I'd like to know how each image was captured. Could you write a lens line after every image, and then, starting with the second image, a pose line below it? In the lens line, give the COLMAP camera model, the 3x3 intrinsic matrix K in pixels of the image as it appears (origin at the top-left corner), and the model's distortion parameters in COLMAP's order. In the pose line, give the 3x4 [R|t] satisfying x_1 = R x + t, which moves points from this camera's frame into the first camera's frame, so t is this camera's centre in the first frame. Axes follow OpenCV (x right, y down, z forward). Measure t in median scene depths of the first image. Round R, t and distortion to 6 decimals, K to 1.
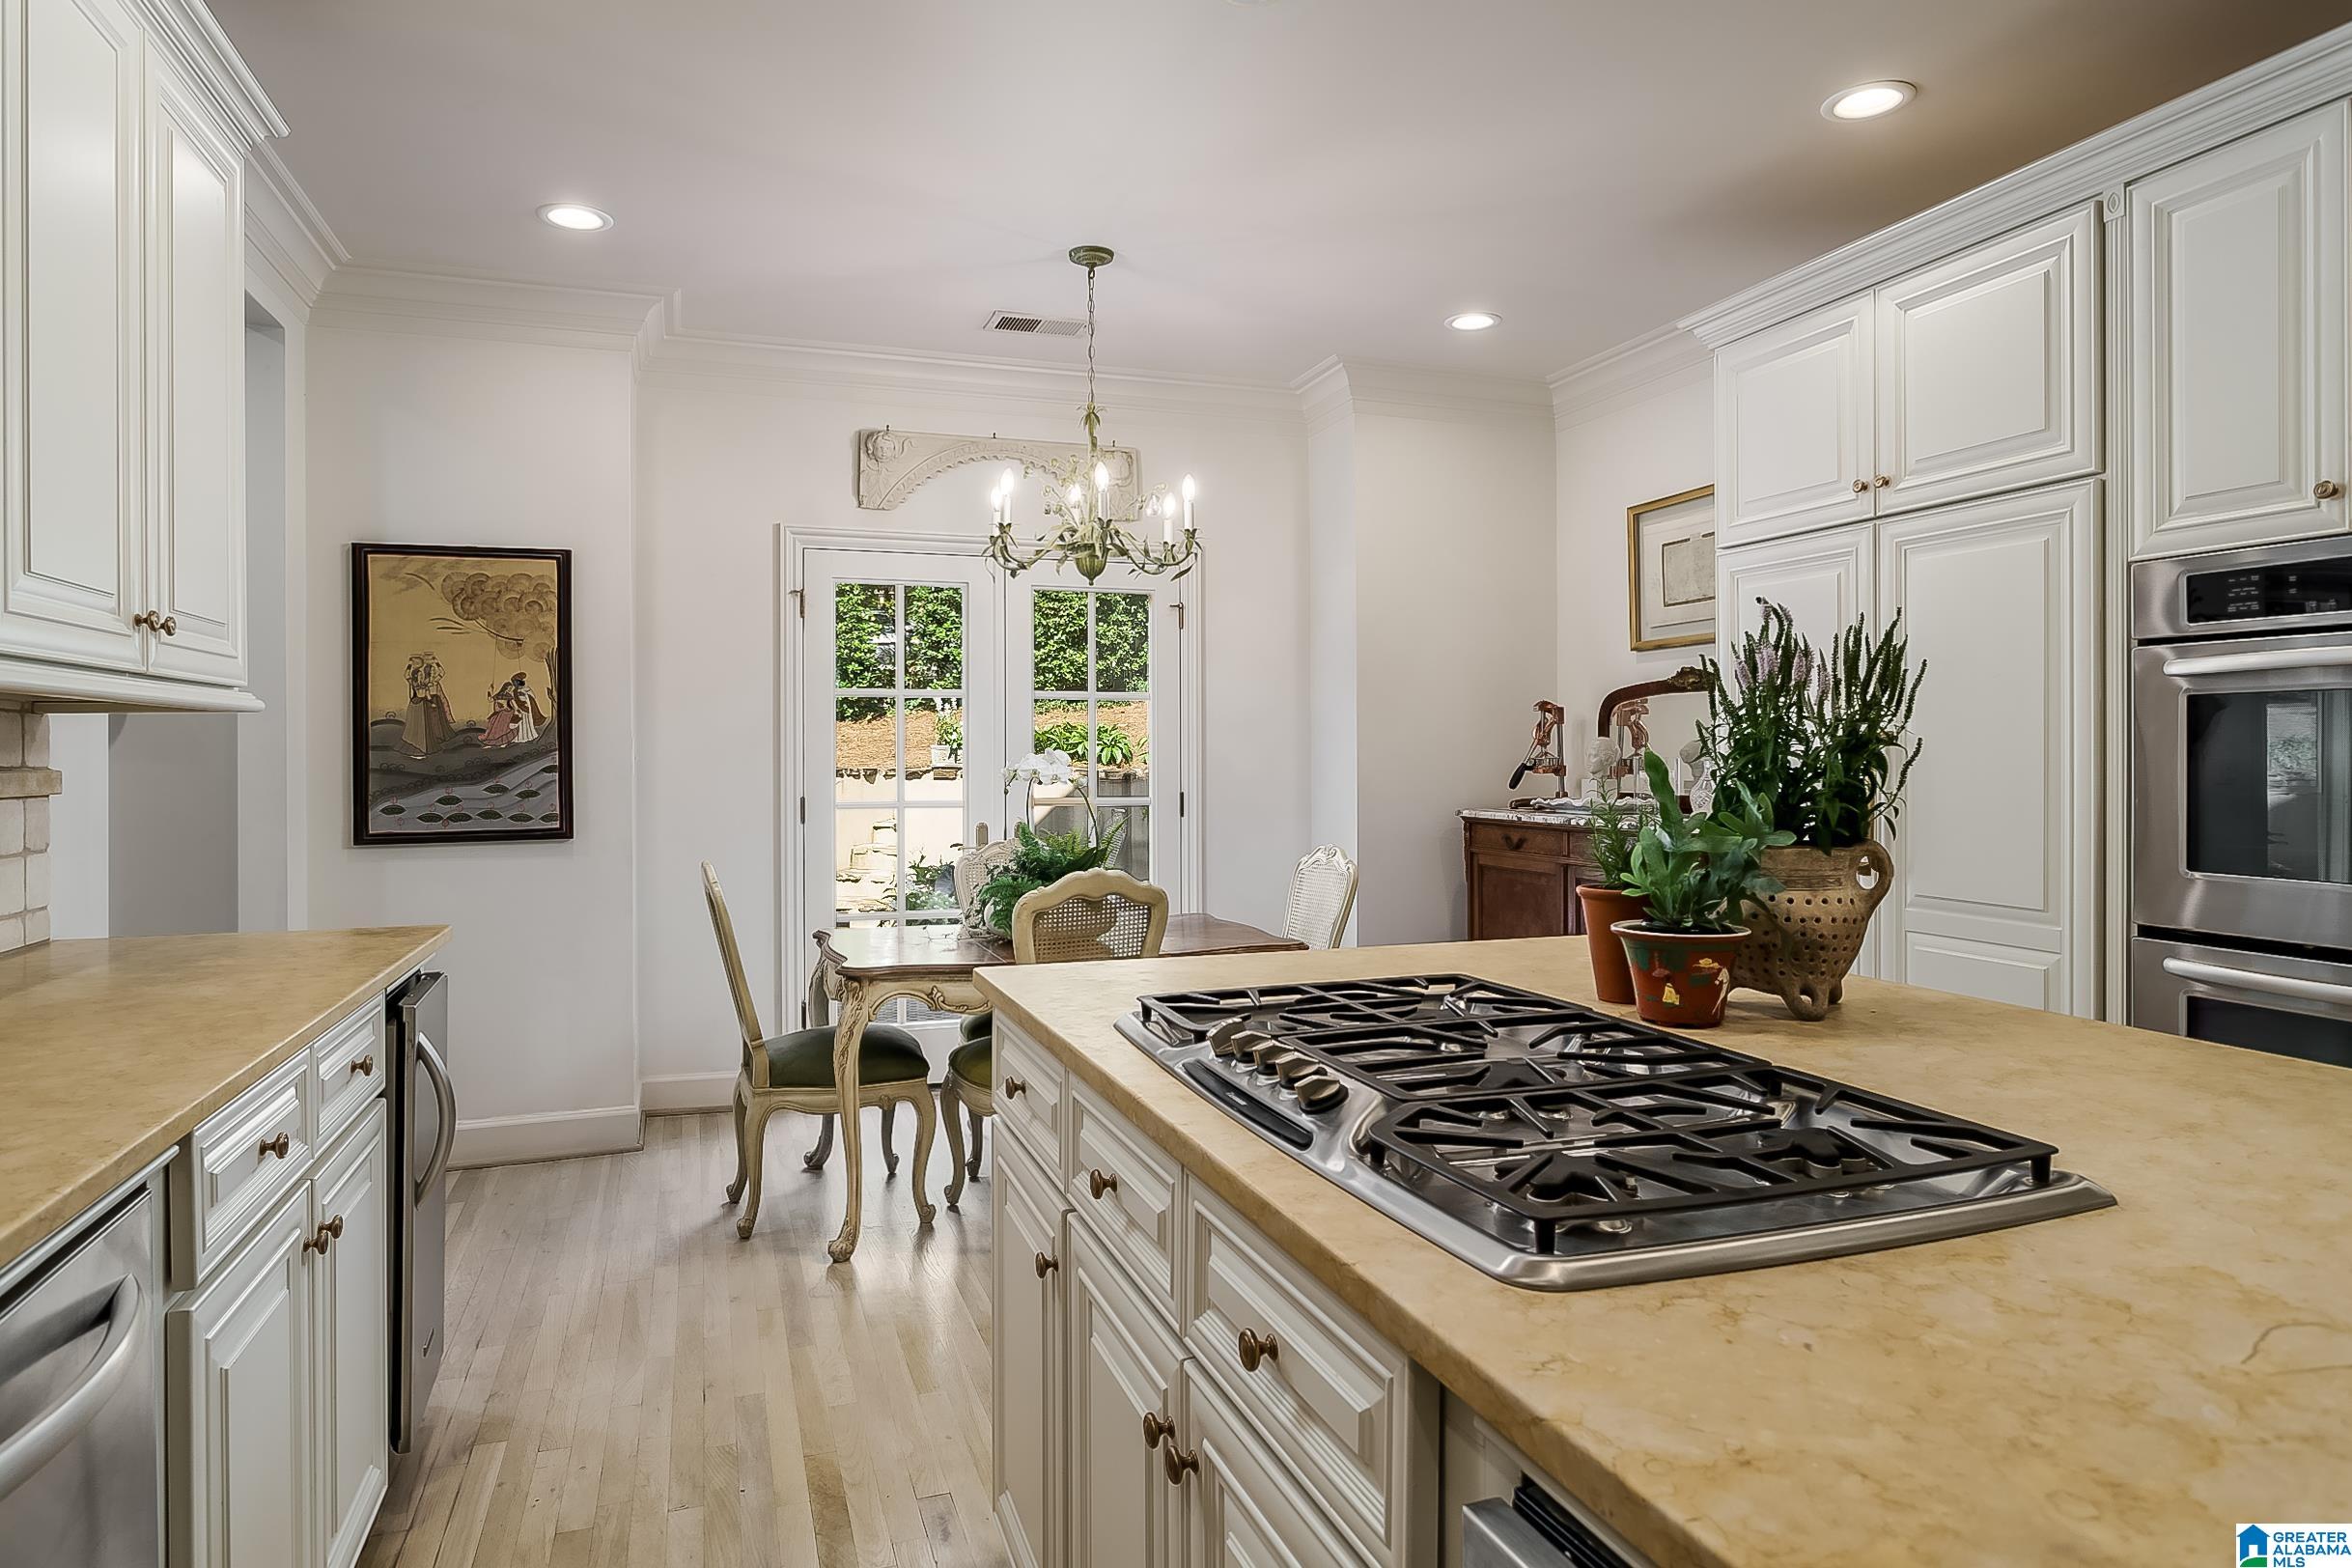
lens RADIAL K [[1347.3, 0, 1173.7], [0, 1347.3, 750.5], [0, 0, 1]] dist [-0.003722, -0.000634]
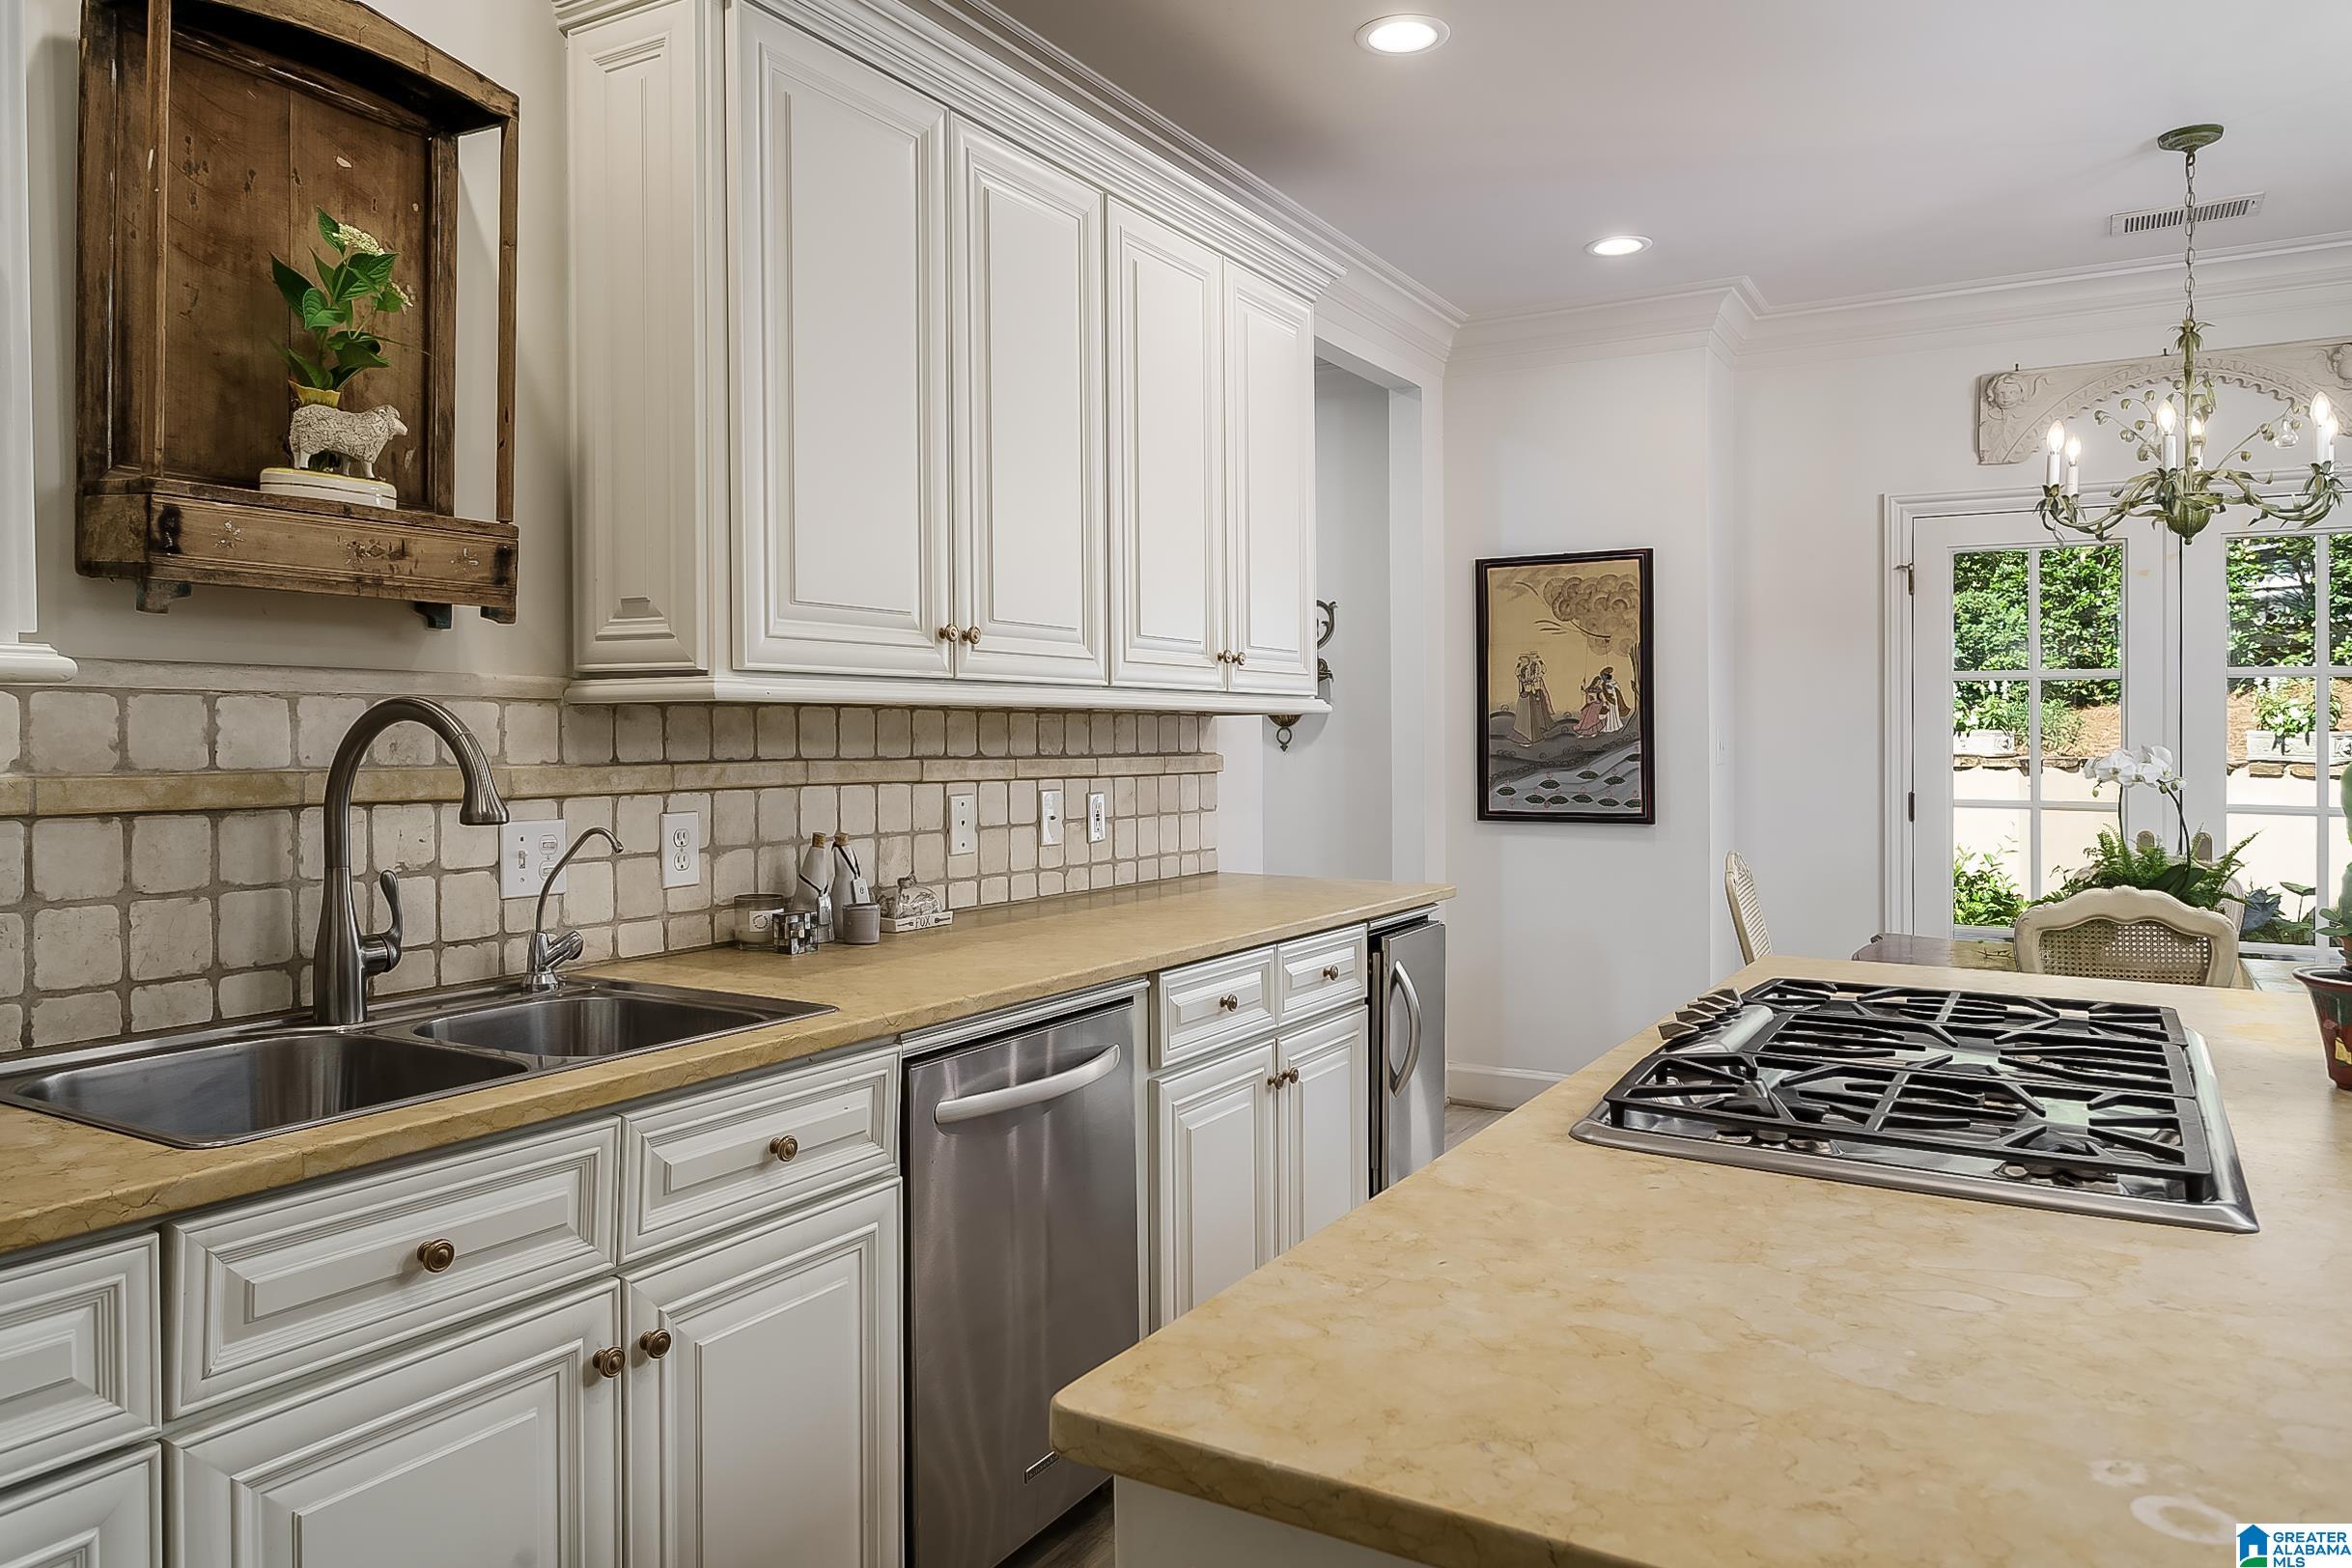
lens RADIAL K [[1609.2, 0, 1176.0], [0, 1609.2, 784.0], [0, 0, 1]] dist [0.002179, 0.002875]
pose [[0.647435, 0.029996, -0.761530, 0.274120], [-0.004267, 0.999352, 0.035735, -0.009318], [0.762109, -0.019887, 0.647144, -0.095011]]
